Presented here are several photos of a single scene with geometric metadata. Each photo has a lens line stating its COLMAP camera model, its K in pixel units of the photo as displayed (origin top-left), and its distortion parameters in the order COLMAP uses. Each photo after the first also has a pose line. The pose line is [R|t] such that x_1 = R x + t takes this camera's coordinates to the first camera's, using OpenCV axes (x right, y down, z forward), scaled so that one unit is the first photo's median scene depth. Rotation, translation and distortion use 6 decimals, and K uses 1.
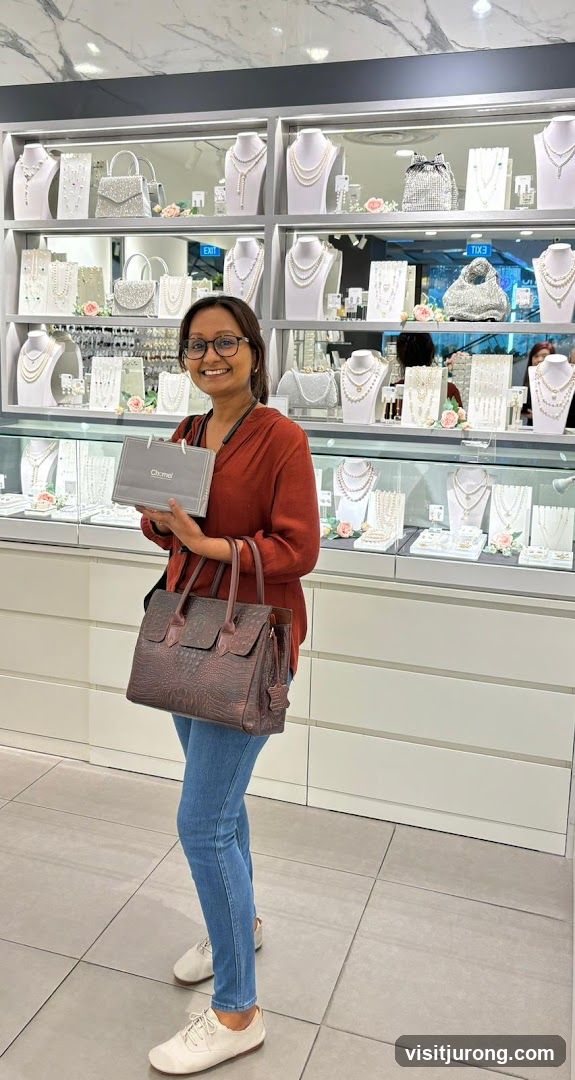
lens RADIAL K [[1062.6, 0, 230.4], [0, 1062.6, 540.9], [0, 0, 1]] dist [-0.000407, 0.021507]
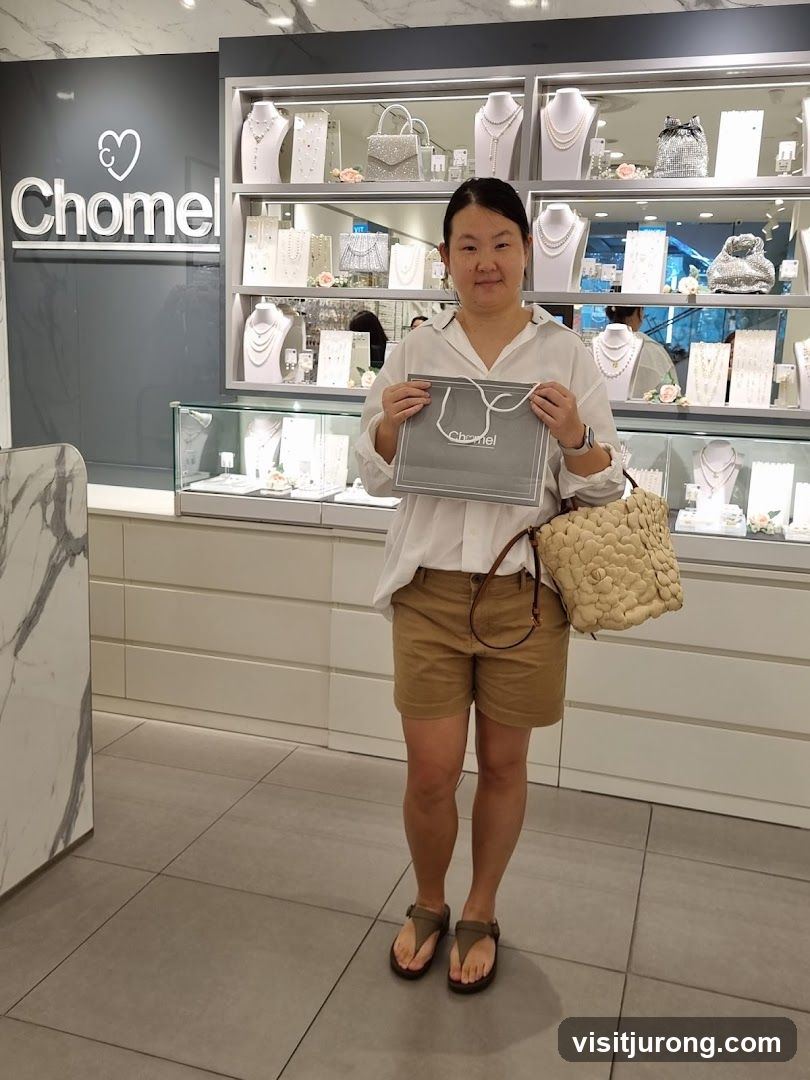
lens RADIAL K [[1034.3, 0, 405.6], [0, 1034.3, 556.9], [0, 0, 1]] dist [0.069916, -0.085168]
pose [[0.997840, -0.013213, 0.064346, -0.129391], [0.010233, 0.998870, 0.046418, -0.011925], [-0.064887, -0.045659, 0.996847, 0.050585]]
